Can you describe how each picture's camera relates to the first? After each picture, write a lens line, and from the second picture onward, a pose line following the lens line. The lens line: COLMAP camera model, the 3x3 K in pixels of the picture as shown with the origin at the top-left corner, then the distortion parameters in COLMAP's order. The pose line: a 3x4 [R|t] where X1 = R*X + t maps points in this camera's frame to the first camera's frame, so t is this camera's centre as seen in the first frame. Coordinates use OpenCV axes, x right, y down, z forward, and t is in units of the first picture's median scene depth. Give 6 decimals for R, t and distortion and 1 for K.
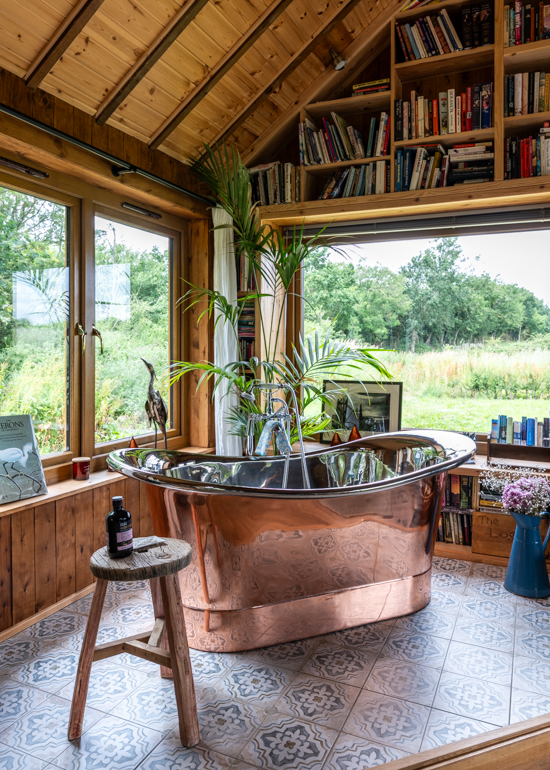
lens RADIAL K [[553.2, 0, 281.2], [0, 553.2, 342.6], [0, 0, 1]] dist [-0.008970, 0.009499]
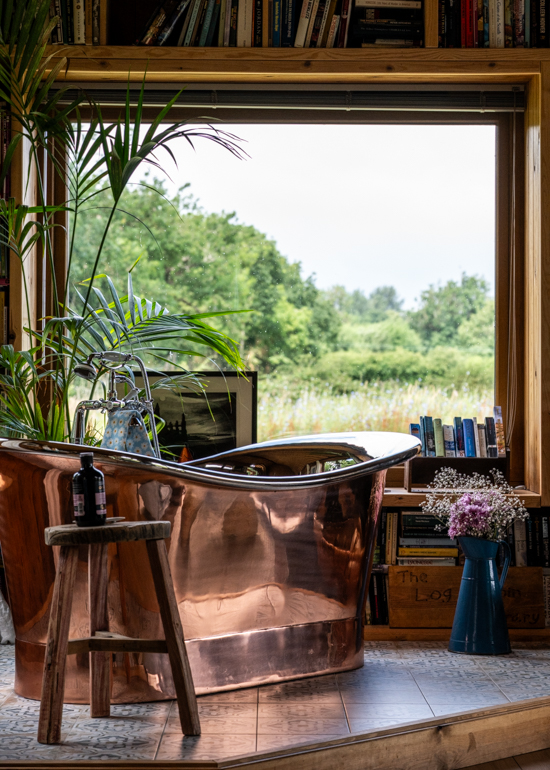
lens RADIAL K [[1791.7, 0, 273.3], [0, 1791.7, 384.3], [0, 0, 1]] dist [0.046725, 0.000000]
pose [[0.908171, 0.003092, 0.418587, -0.612565], [-0.002008, 0.999993, -0.003030, 0.101594], [-0.418594, 0.001911, 0.908172, -0.781342]]
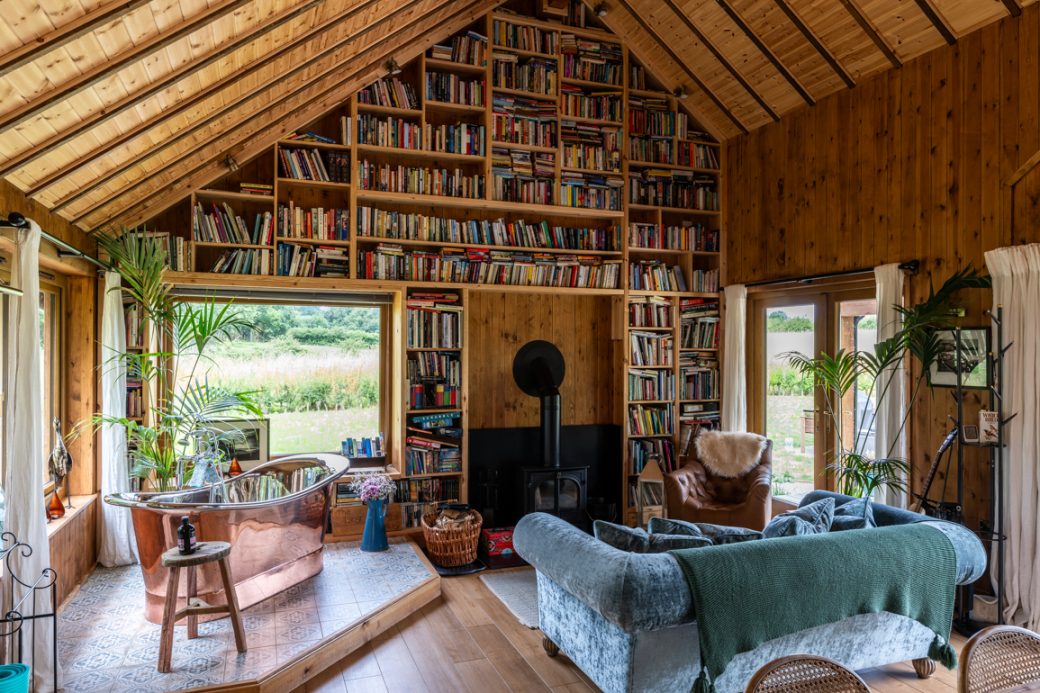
lens RADIAL K [[688.2, 0, 517.4], [0, 688.2, 347.4], [0, 0, 1]] dist [-0.002373, -0.001272]
pose [[0.708880, -0.000486, 0.705329, -0.544474], [-0.007532, 0.999938, 0.008259, -0.120648], [-0.705289, -0.011167, 0.708832, -0.562282]]
